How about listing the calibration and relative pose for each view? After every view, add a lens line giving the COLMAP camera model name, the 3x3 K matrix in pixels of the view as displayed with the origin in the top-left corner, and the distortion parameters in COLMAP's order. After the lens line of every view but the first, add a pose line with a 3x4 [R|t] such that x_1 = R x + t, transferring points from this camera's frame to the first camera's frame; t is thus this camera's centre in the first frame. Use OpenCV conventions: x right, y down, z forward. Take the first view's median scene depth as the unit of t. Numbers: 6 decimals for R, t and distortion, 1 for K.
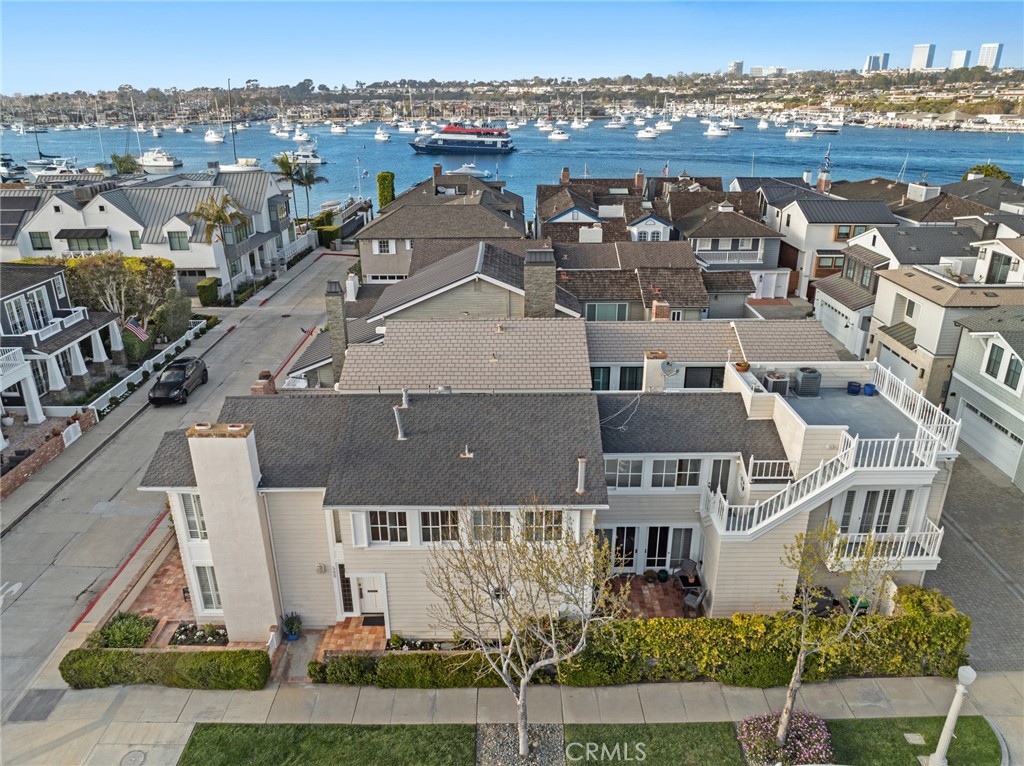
lens RADIAL K [[724.5, 0, 512.0], [0, 724.5, 383.0], [0, 0, 1]] dist [-0.056850, 0.032752]
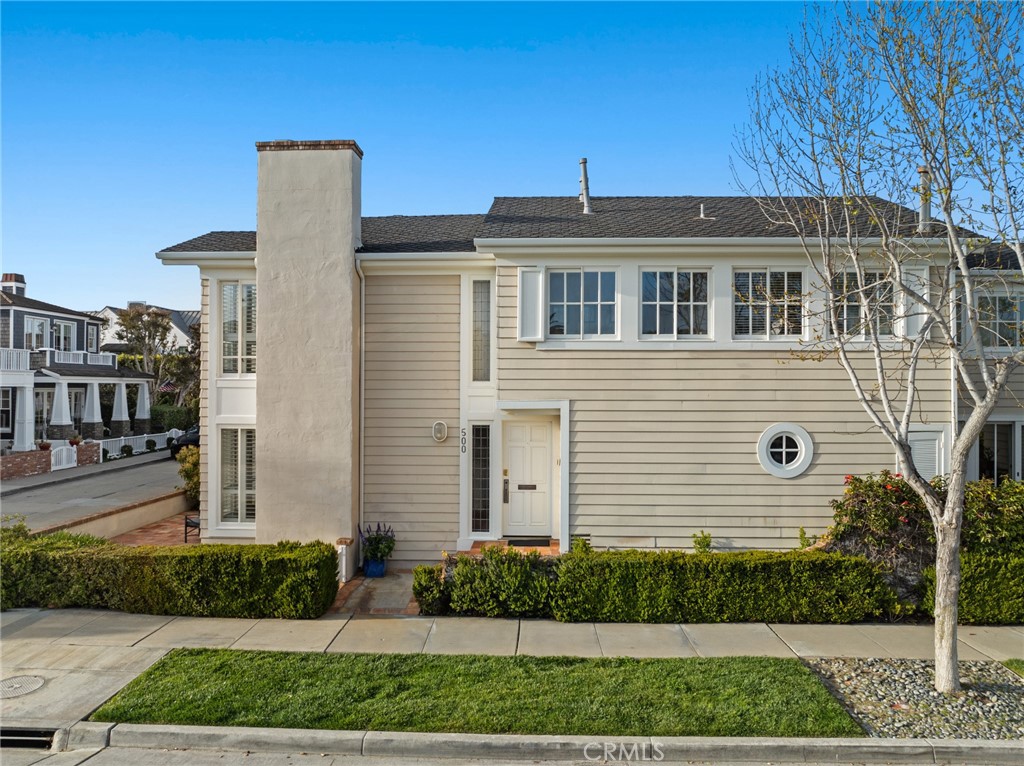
lens RADIAL K [[728.8, 0, 512.0], [0, 728.8, 383.0], [0, 0, 1]] dist [-0.038101, 0.003380]
pose [[0.999115, 0.007485, -0.041391, -0.103081], [-0.022619, 0.925251, -0.378680, 0.240980], [0.035462, 0.379281, 0.924602, 0.254347]]
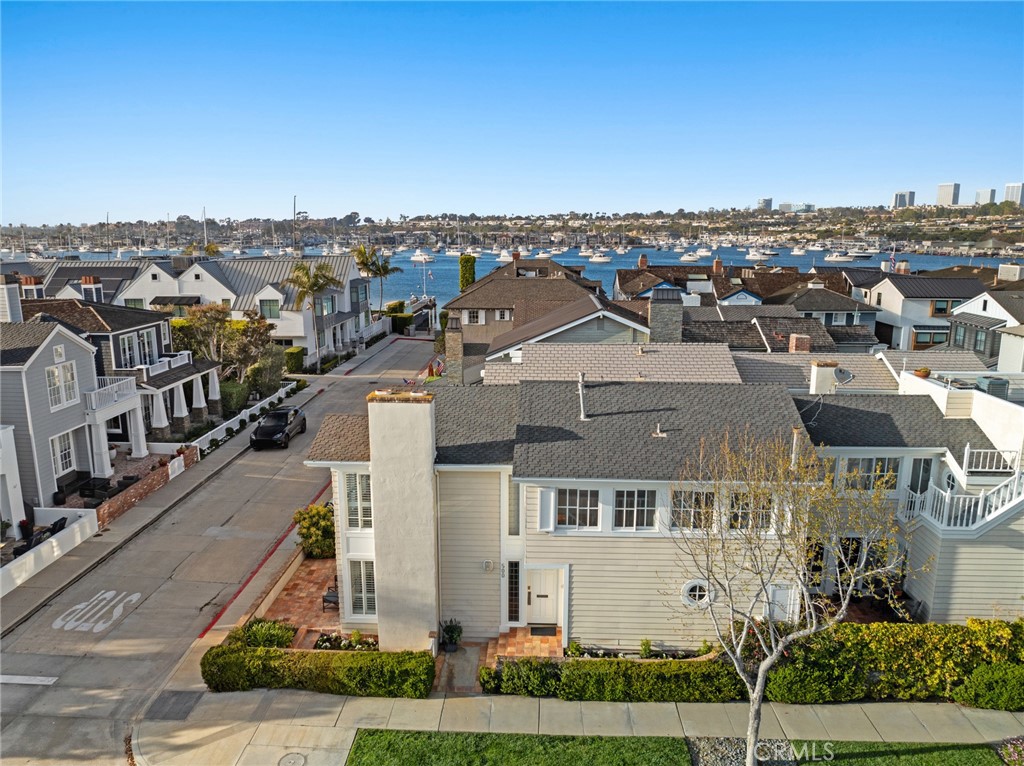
lens RADIAL K [[728.8, 0, 512.0], [0, 728.8, 383.0], [0, 0, 1]] dist [-0.038101, 0.003380]
pose [[0.998966, 0.014724, -0.043021, -0.110848], [-0.022004, 0.984504, -0.173979, 0.104902], [0.039793, 0.174745, 0.983809, 0.035357]]
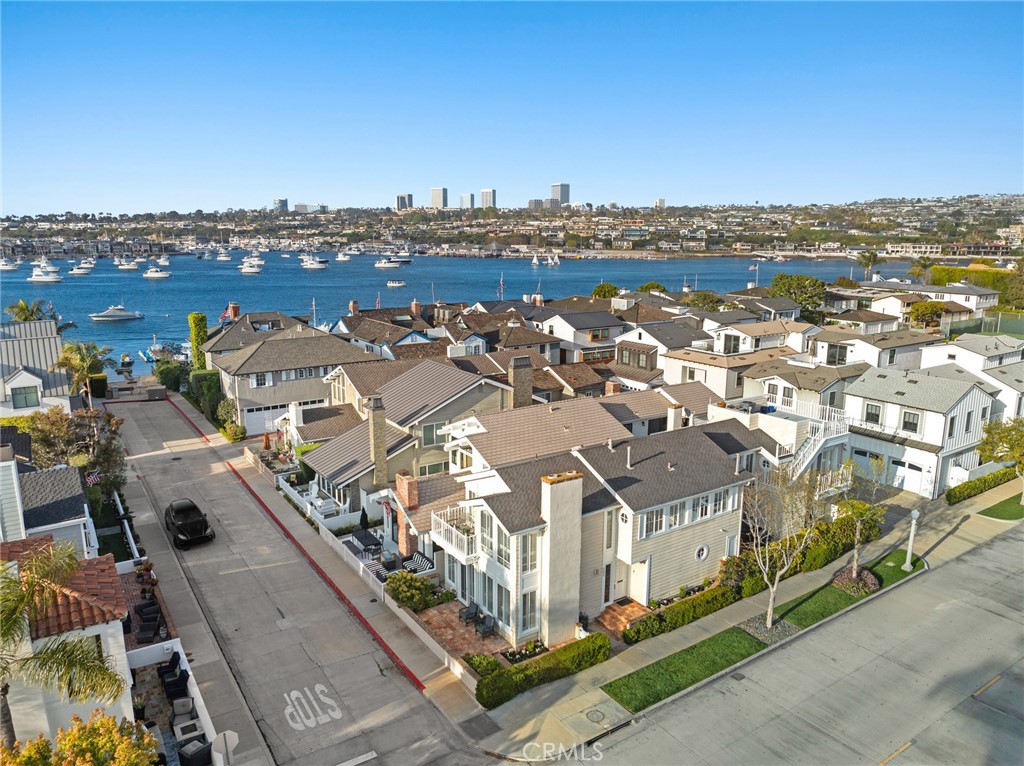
lens RADIAL K [[728.8, 0, 512.0], [0, 728.8, 383.0], [0, 0, 1]] dist [-0.038101, 0.003380]
pose [[0.828688, -0.108214, 0.549150, -0.637479], [0.201611, 0.972983, -0.112504, 0.012344], [-0.522139, 0.203945, 0.828116, -0.098684]]
